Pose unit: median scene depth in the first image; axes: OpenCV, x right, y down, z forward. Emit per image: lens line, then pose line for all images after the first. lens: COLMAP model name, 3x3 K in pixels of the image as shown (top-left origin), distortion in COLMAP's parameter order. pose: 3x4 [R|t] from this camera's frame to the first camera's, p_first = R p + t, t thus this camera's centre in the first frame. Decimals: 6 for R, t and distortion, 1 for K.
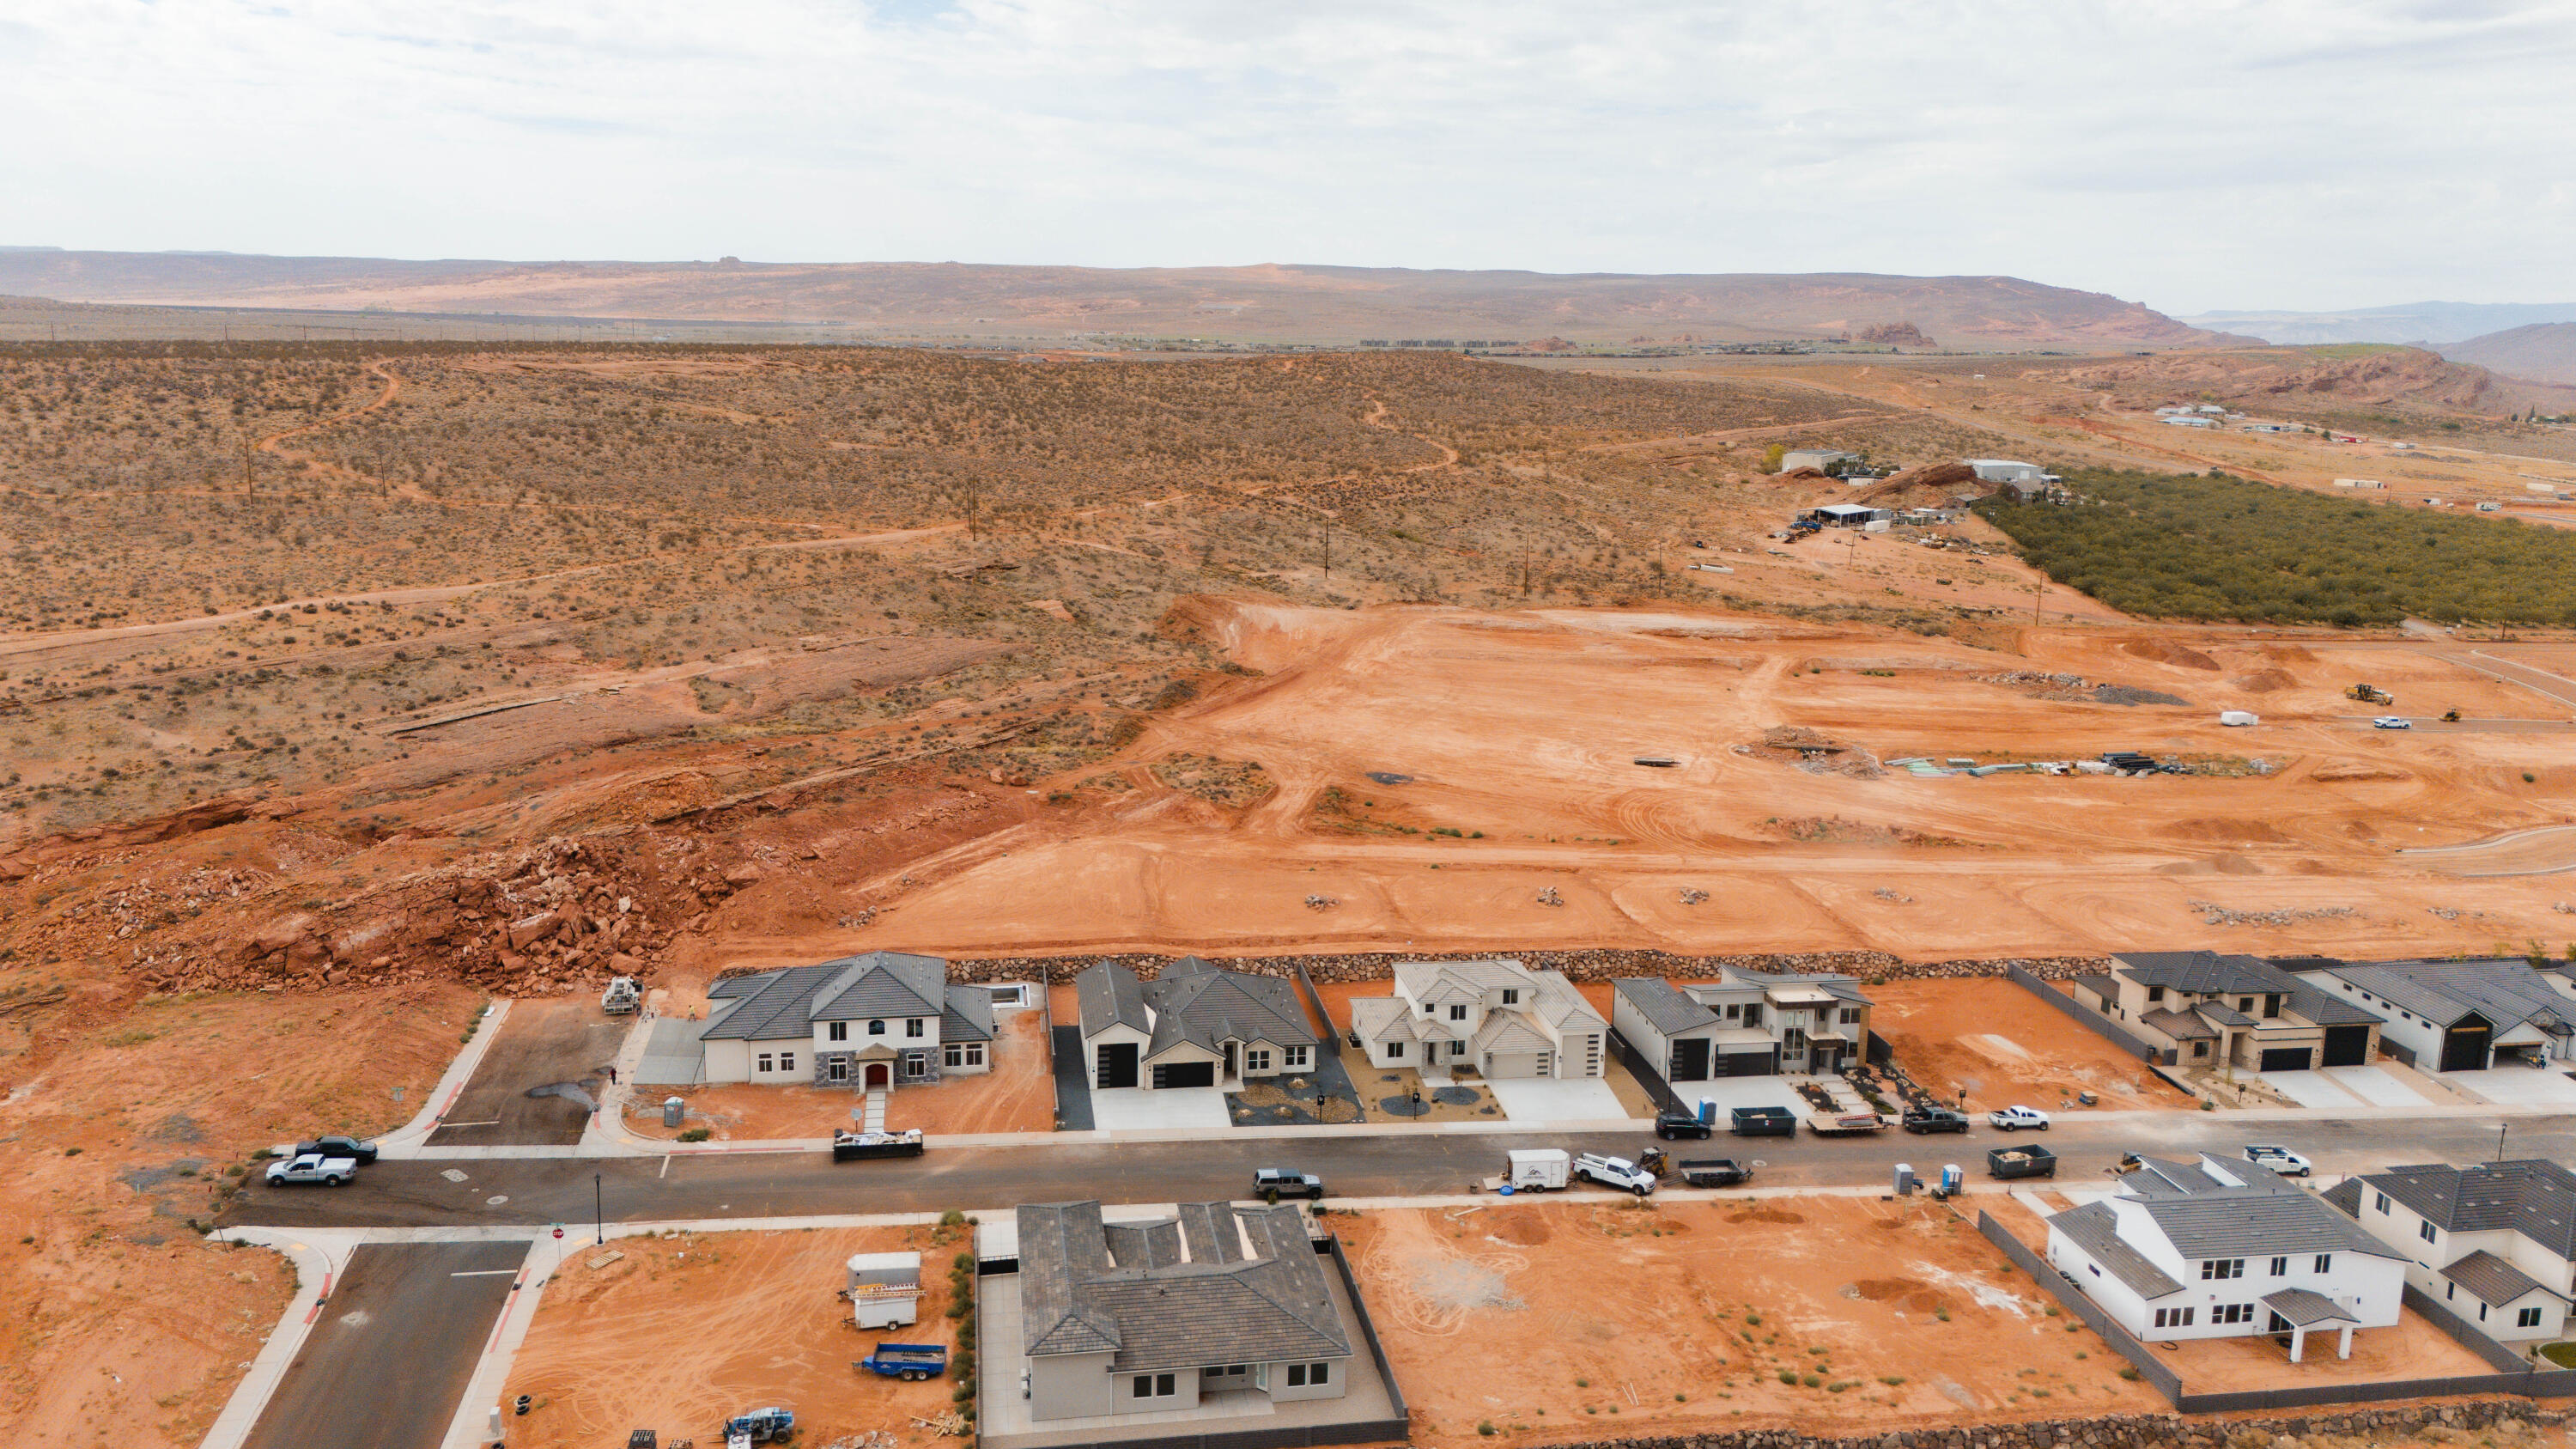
lens RADIAL K [[1889.2, 0, 1280.8], [0, 1889.2, 717.6], [0, 0, 1]] dist [0.050401, -0.025800]
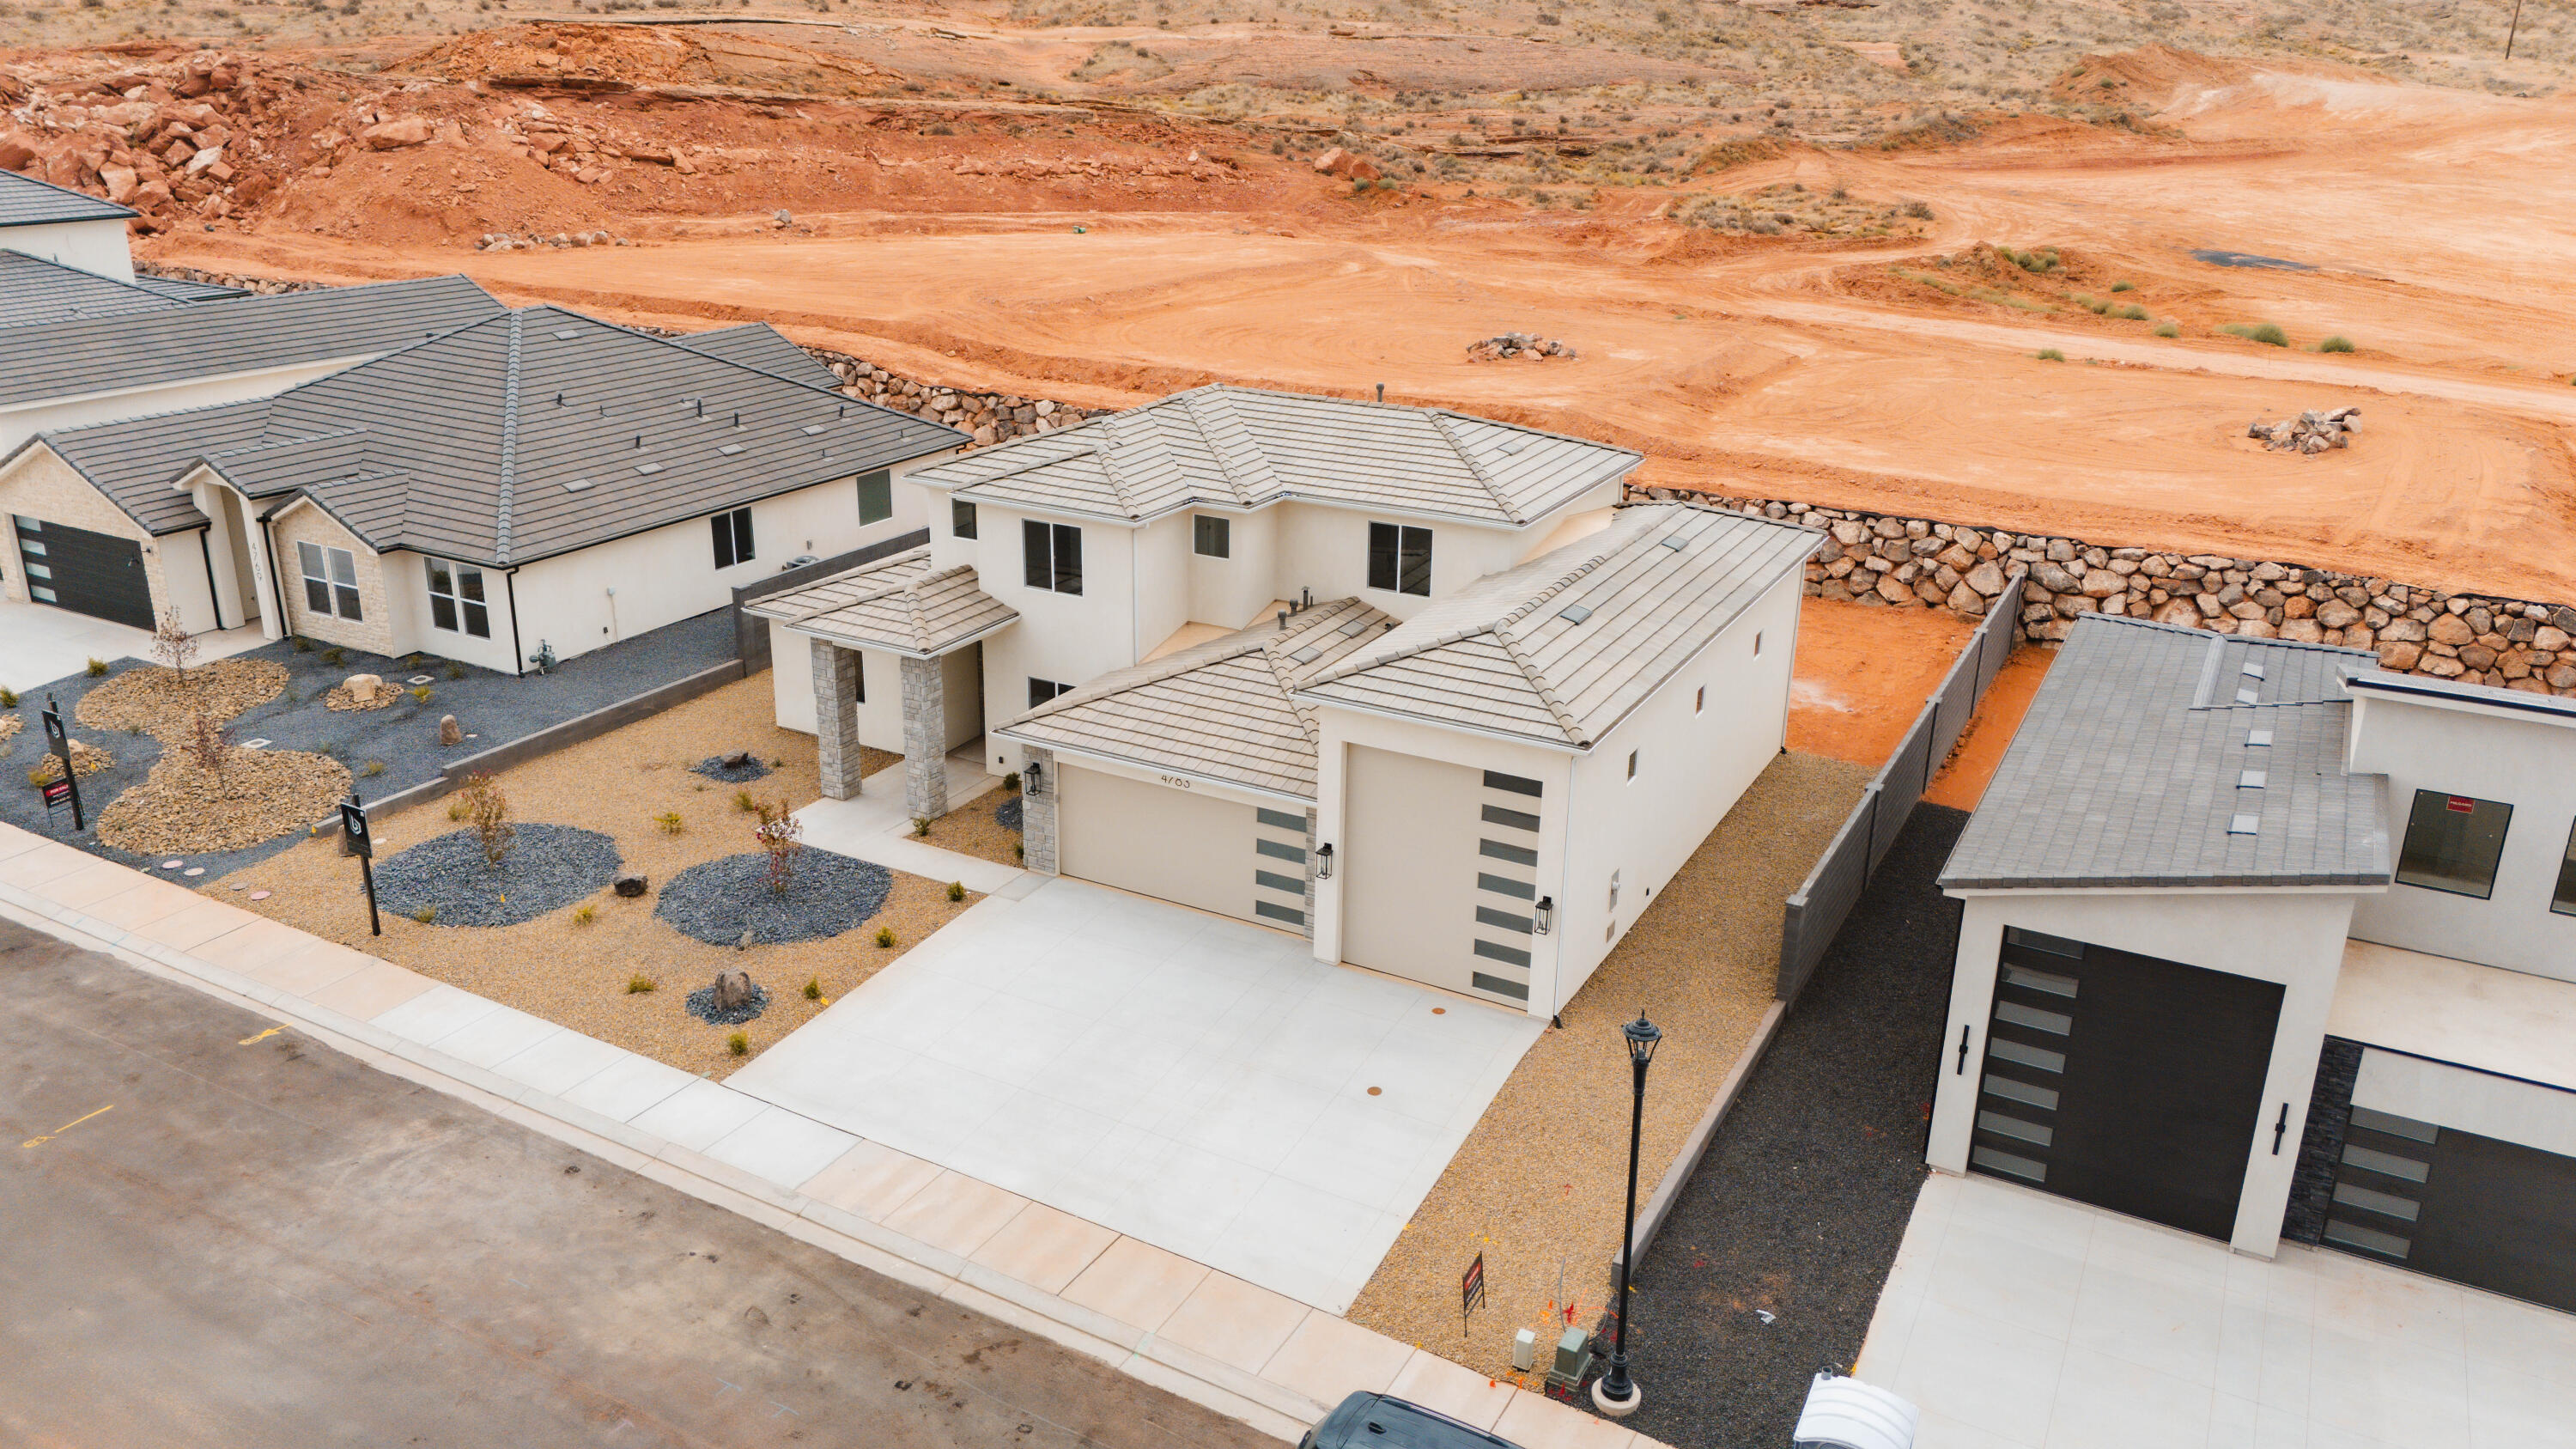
lens RADIAL K [[1889.2, 0, 1285.8], [0, 1889.2, 728.0], [0, 0, 1]] dist [0.050401, -0.025800]
pose [[0.800564, 0.203764, -0.563541, 0.242726], [-0.122395, 0.976189, 0.179095, 0.132463], [0.586615, -0.074402, 0.806441, 0.836037]]
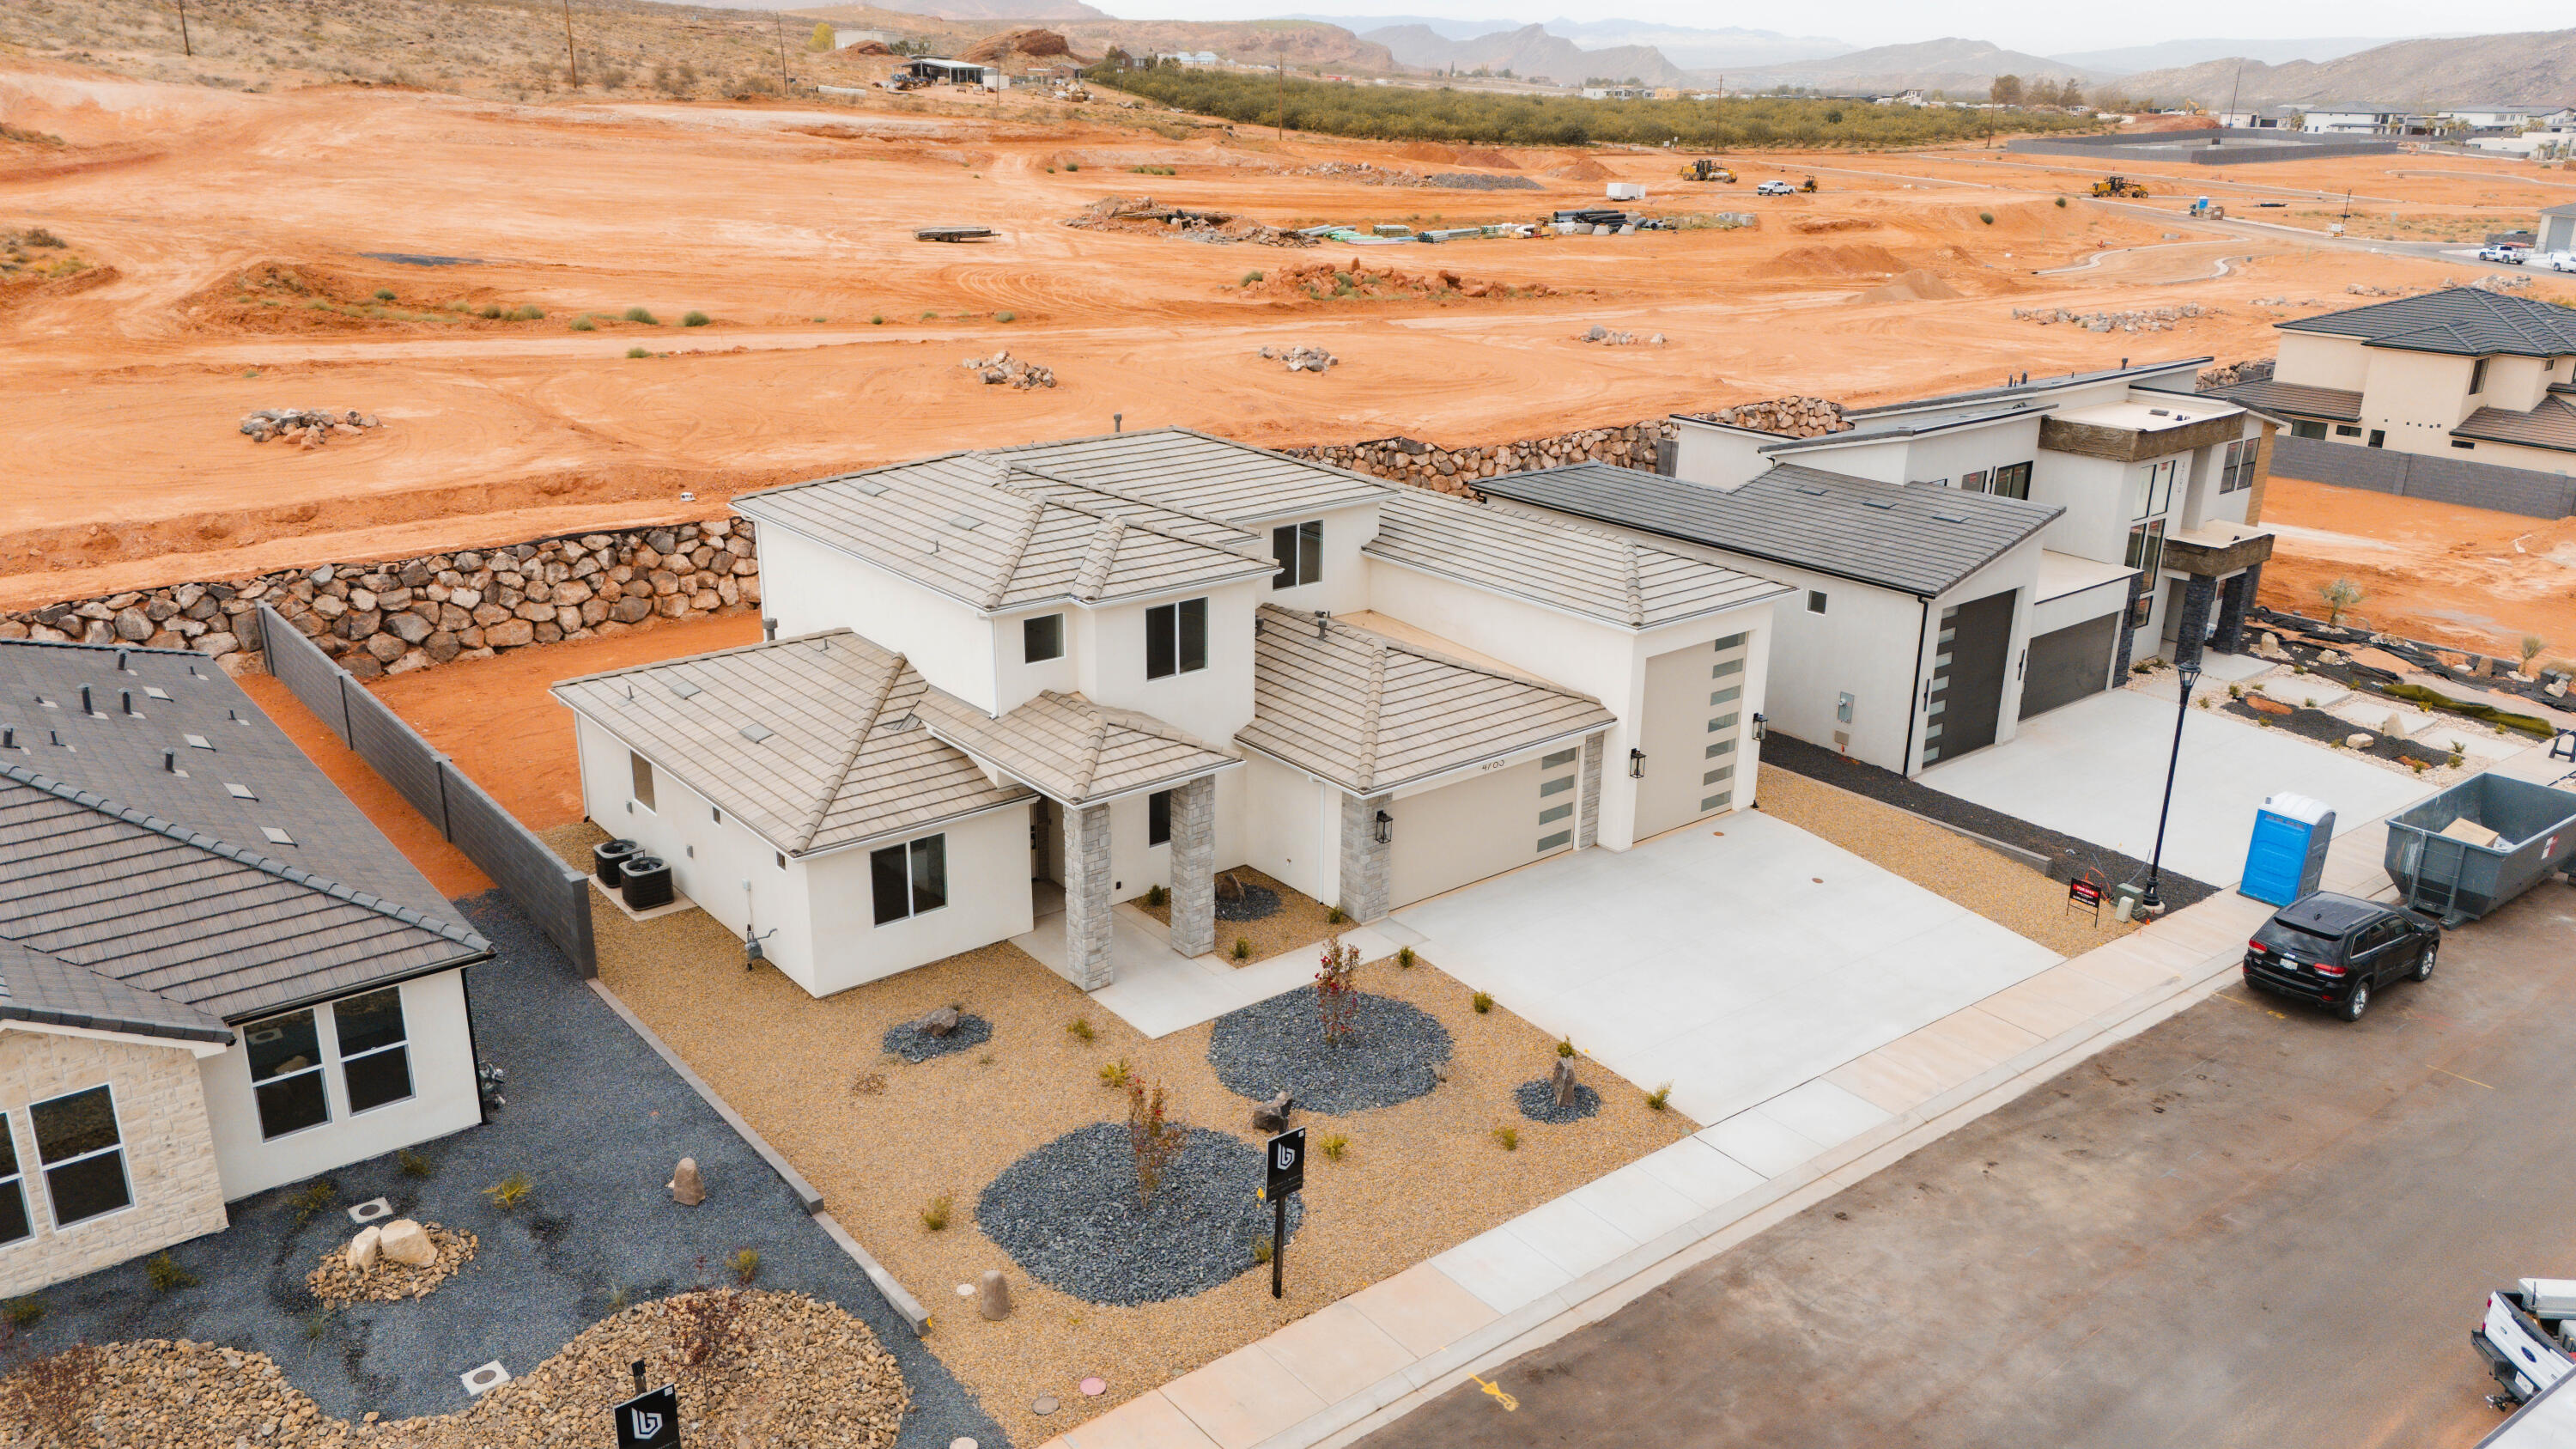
lens RADIAL K [[1889.2, 0, 1299.7], [0, 1889.2, 719.0], [0, 0, 1]] dist [0.050401, -0.025800]
pose [[0.861716, -0.172076, 0.477321, 0.006317], [0.103186, 0.980509, 0.167194, 0.131507], [-0.496788, -0.094821, 0.862676, 0.814902]]
